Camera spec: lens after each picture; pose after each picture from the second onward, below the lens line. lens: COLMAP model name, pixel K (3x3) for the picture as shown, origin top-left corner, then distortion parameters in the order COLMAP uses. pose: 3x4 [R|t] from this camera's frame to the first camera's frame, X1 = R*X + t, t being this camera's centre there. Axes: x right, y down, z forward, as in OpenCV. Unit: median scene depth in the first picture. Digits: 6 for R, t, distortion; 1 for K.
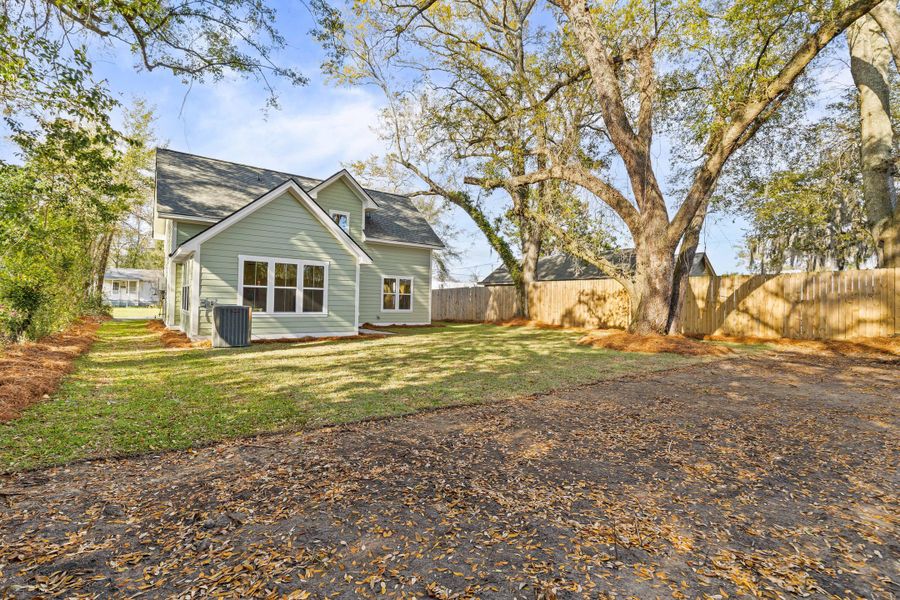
lens RADIAL K [[407.1, 0, 453.7], [0, 407.1, 301.6], [0, 0, 1]] dist [0.001803, -0.000023]
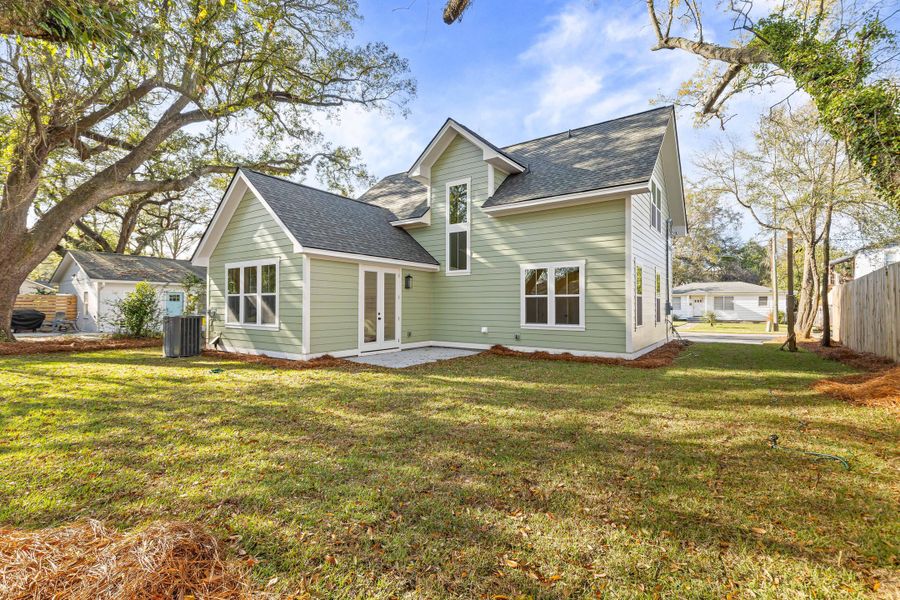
lens RADIAL K [[407.1, 0, 453.0], [0, 407.1, 296.1], [0, 0, 1]] dist [0.001803, -0.000023]
pose [[0.329220, -0.036319, -0.943554, 0.343788], [0.003799, 0.999303, -0.037139, 0.001708], [0.944246, 0.008643, 0.329129, 0.717054]]
